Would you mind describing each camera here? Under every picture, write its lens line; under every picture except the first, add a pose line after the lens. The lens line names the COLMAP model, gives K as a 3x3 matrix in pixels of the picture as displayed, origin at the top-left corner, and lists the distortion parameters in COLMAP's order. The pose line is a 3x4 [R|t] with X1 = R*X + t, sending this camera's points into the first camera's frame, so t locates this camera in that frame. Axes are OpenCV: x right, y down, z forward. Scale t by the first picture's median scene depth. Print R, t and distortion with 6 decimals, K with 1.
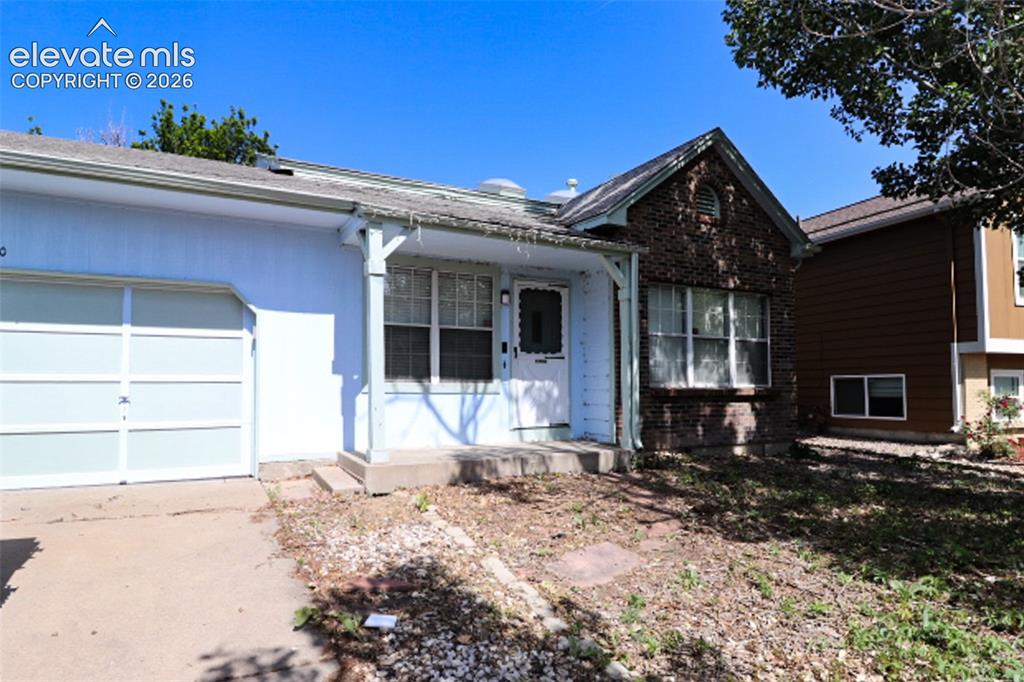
lens RADIAL K [[495.1, 0, 510.6], [0, 495.1, 364.4], [0, 0, 1]] dist [0.000983, -0.000012]
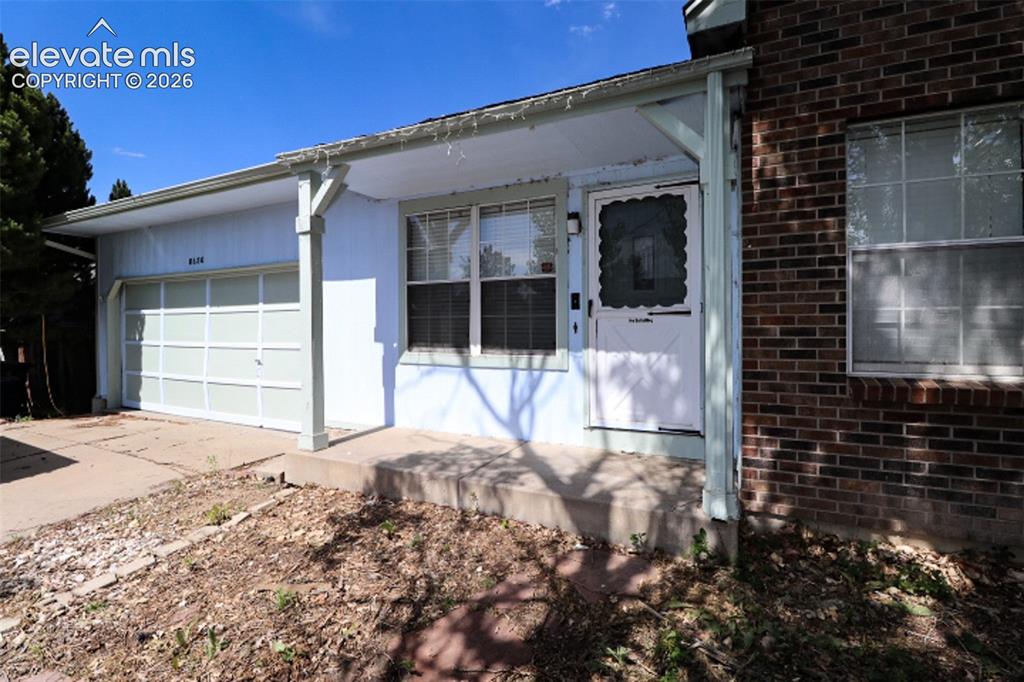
lens RADIAL K [[484.6, 0, 506.2], [0, 484.6, 332.8], [0, 0, 1]] dist [0.012120, -0.018178]
pose [[0.612636, 0.000060, -0.790365, 0.452506], [0.032346, 0.999160, 0.025148, -0.011680], [0.789703, -0.040971, 0.612120, 0.550841]]
